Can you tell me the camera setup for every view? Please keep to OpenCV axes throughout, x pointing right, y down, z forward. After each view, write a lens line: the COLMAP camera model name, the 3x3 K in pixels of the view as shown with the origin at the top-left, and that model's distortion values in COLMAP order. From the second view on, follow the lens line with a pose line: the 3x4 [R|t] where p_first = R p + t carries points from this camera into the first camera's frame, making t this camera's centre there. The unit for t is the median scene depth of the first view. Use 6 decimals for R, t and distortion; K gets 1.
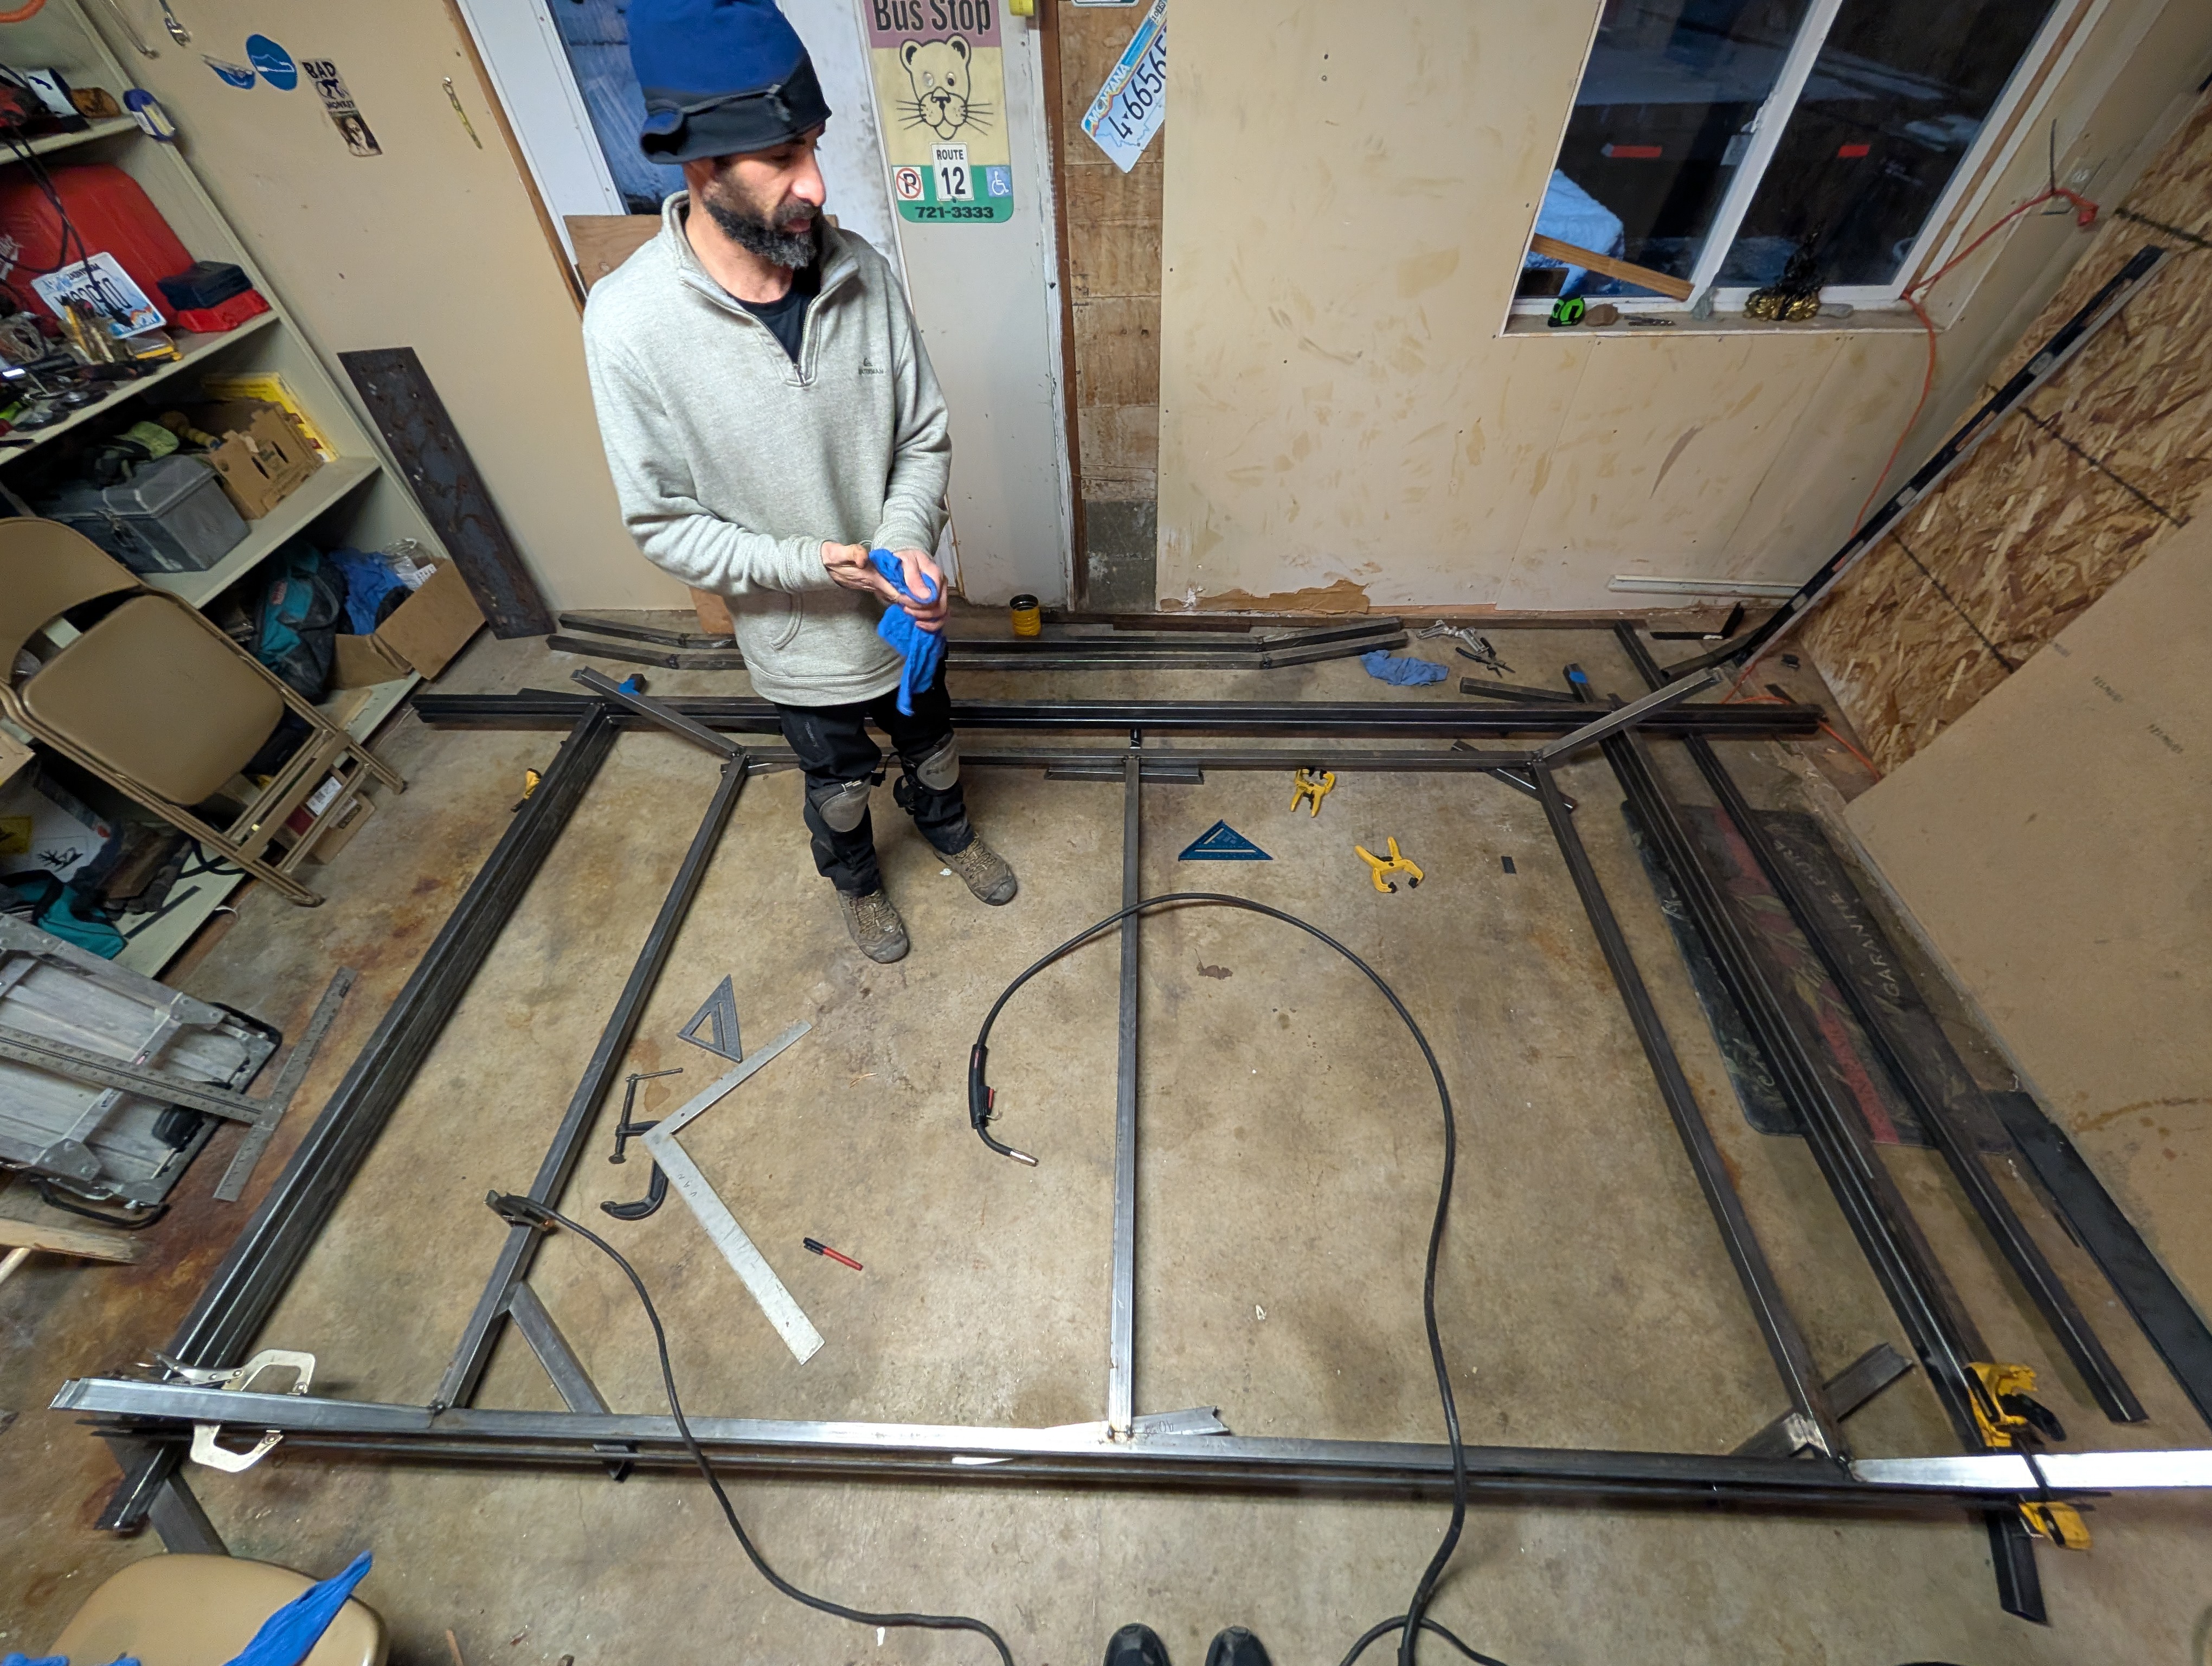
lens RADIAL K [[831.0, 0, 1110.3], [0, 831.0, 837.6], [0, 0, 1]] dist [-0.012171, -0.000266]
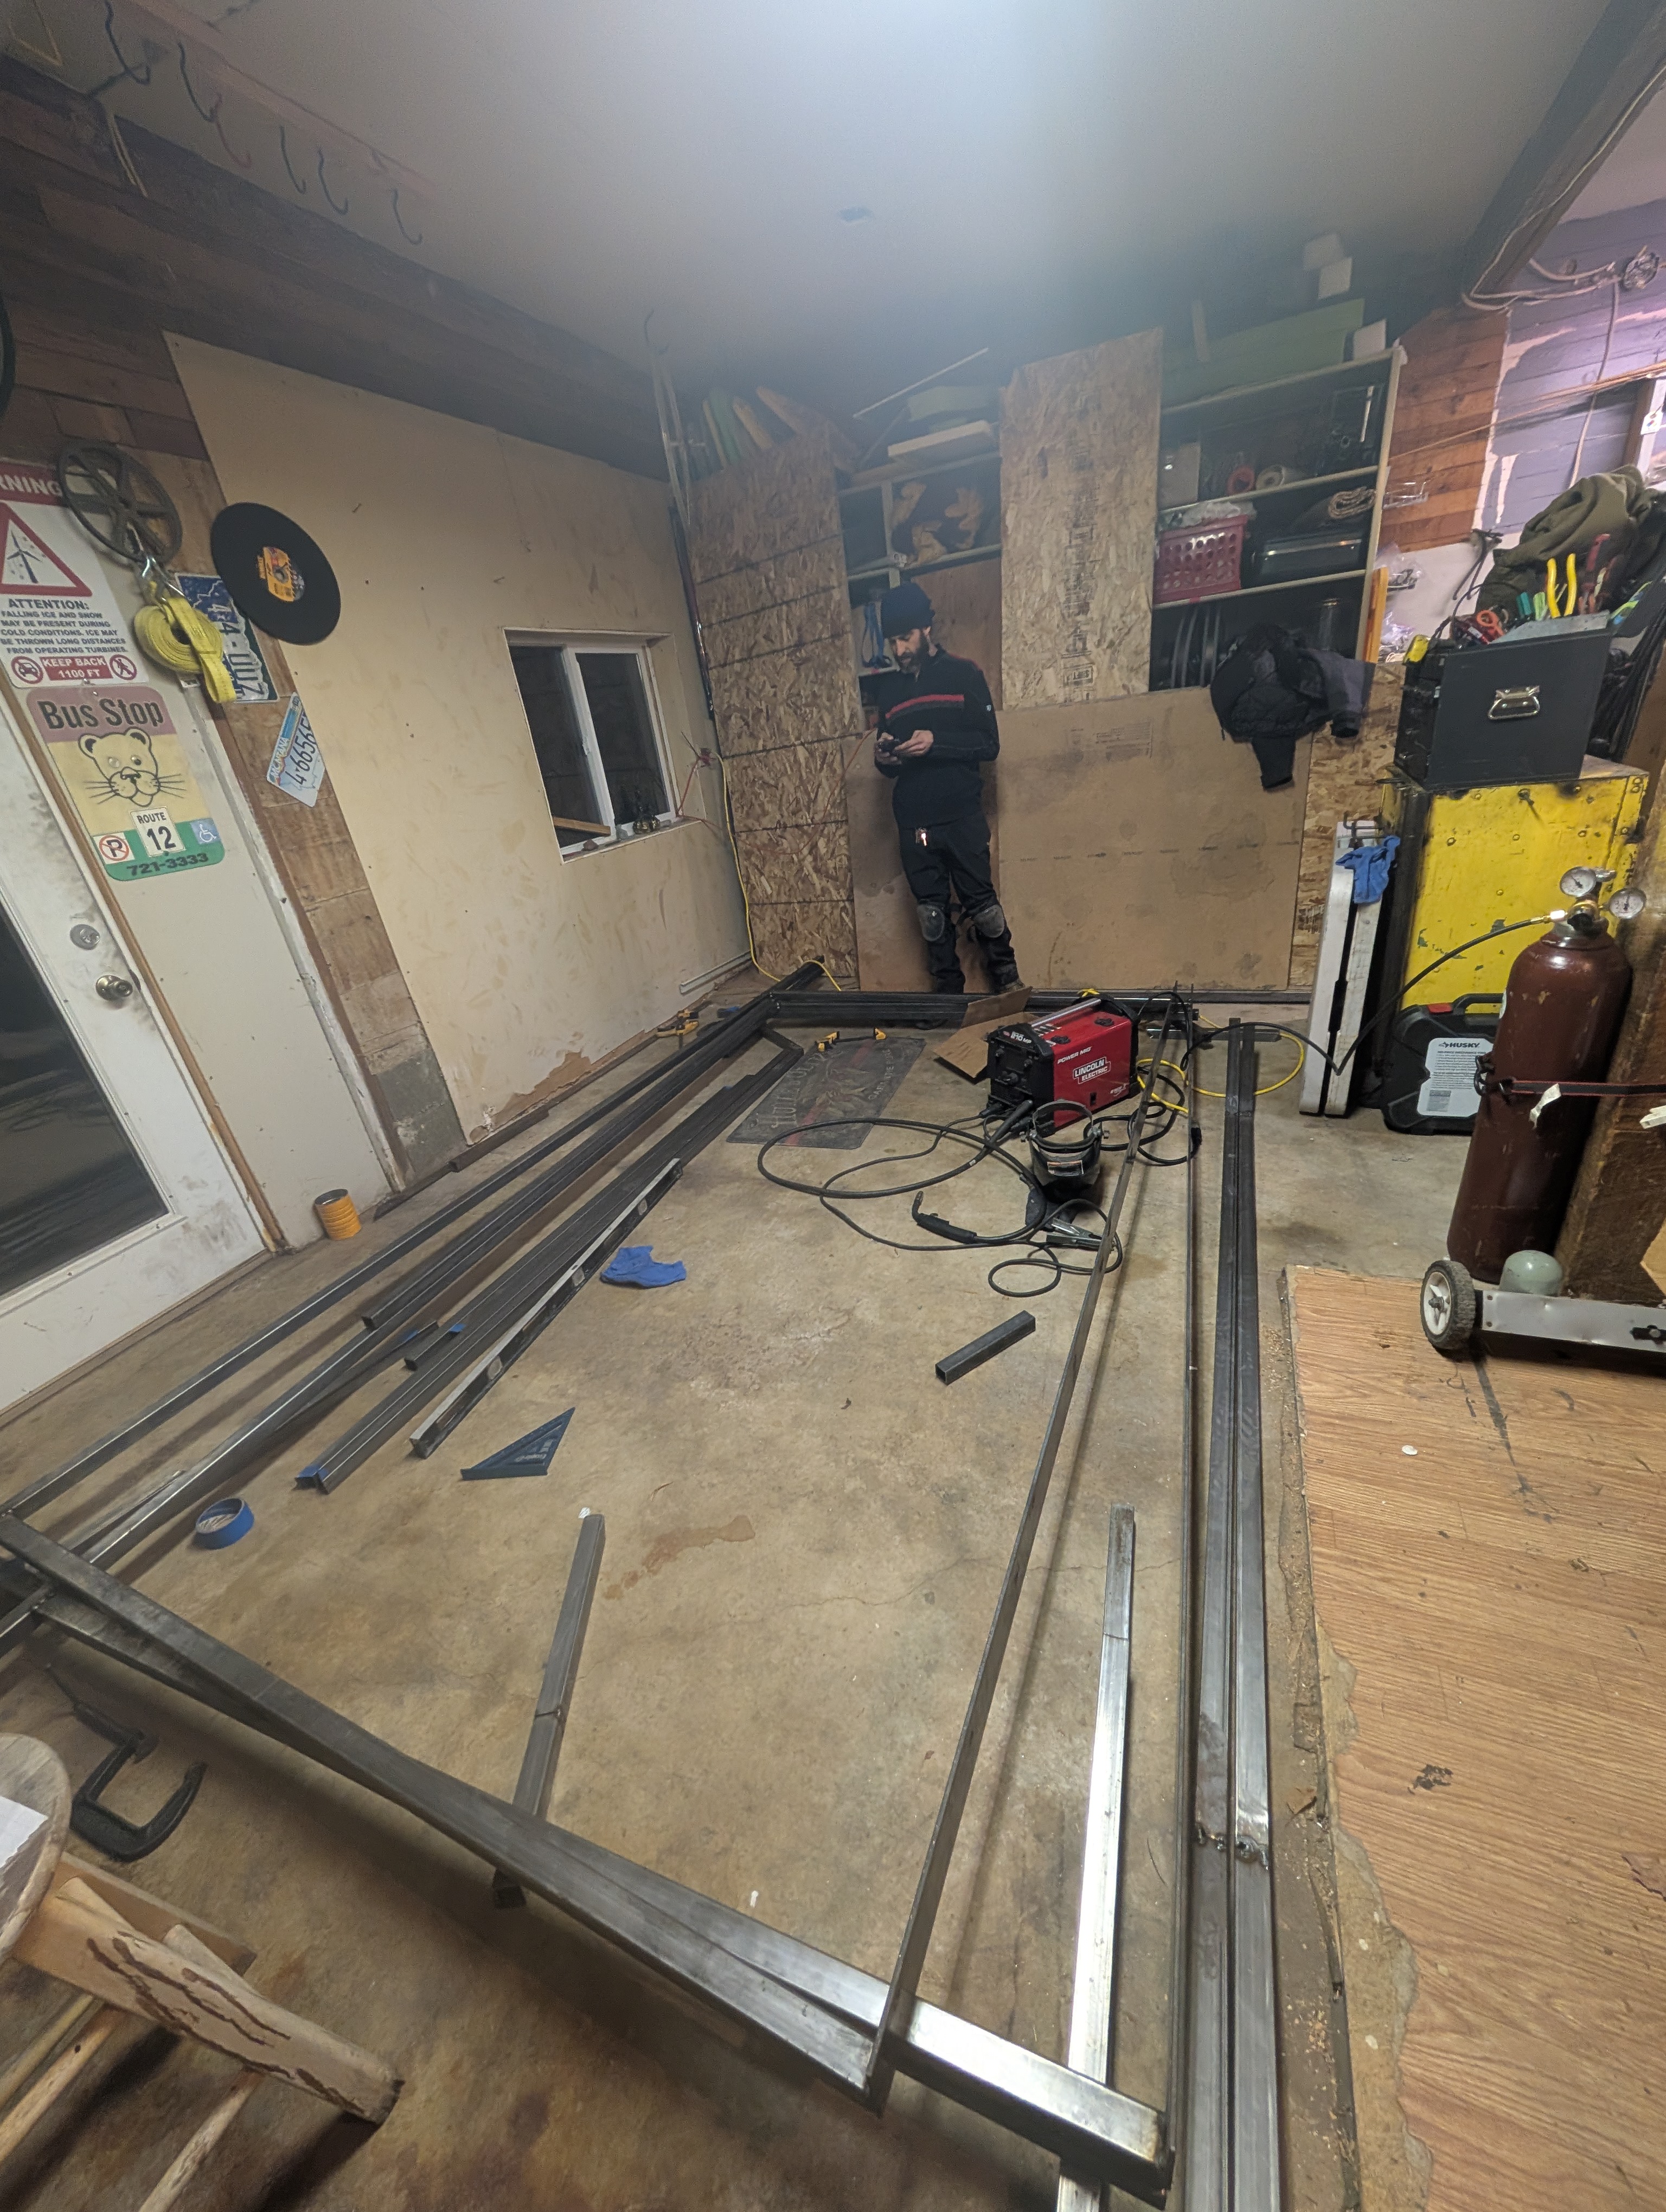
lens RADIAL K [[831.0, 0, 845.3], [0, 831.0, 1109.6], [0, 0, 1]] dist [-0.012171, -0.000266]
pose [[0.357317, -0.425765, 0.831294, -0.901392], [0.777949, 0.628200, -0.012642, 0.121993], [-0.516836, 0.651221, 0.555690, 0.181439]]
